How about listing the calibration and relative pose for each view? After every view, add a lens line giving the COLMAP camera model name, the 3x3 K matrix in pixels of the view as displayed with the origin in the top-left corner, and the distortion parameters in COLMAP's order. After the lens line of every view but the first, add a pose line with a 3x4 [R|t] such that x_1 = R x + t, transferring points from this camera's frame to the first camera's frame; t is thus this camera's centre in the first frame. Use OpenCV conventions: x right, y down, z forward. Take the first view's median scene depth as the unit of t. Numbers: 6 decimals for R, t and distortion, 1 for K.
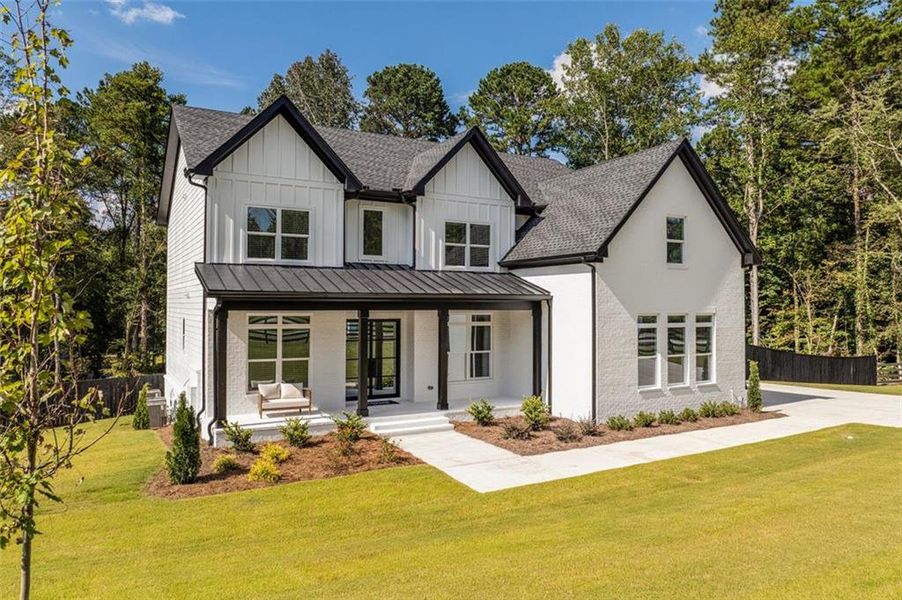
lens RADIAL K [[685.2, 0, 454.0], [0, 685.2, 302.9], [0, 0, 1]] dist [0.003078, -0.000512]
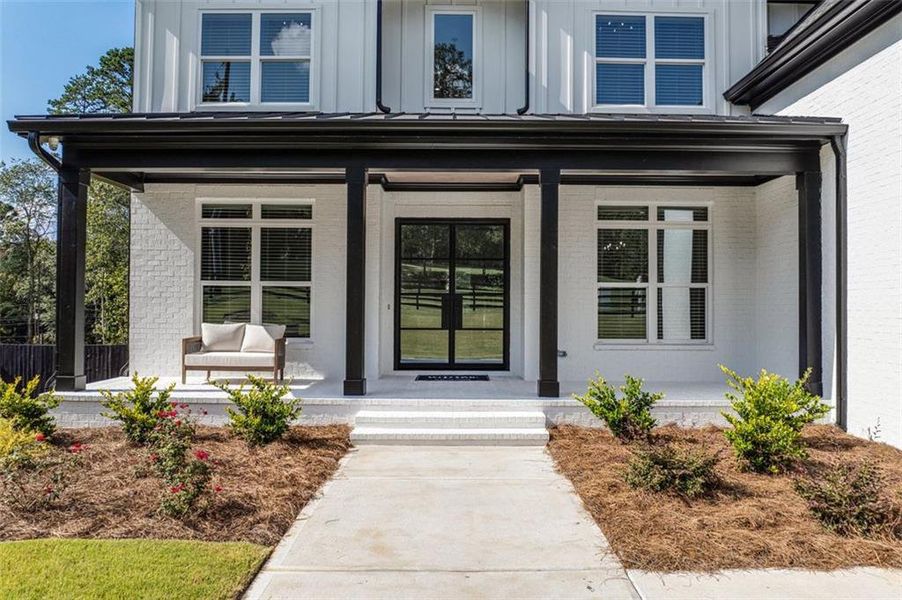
lens RADIAL K [[635.4, 0, 453.0], [0, 635.4, 303.2], [0, 0, 1]] dist [-0.026641, -0.000266]
pose [[0.864708, -0.002733, -0.502267, 0.128767], [-0.002950, 0.999940, -0.010521, 0.095024], [0.502266, 0.010579, 0.864649, 0.582541]]
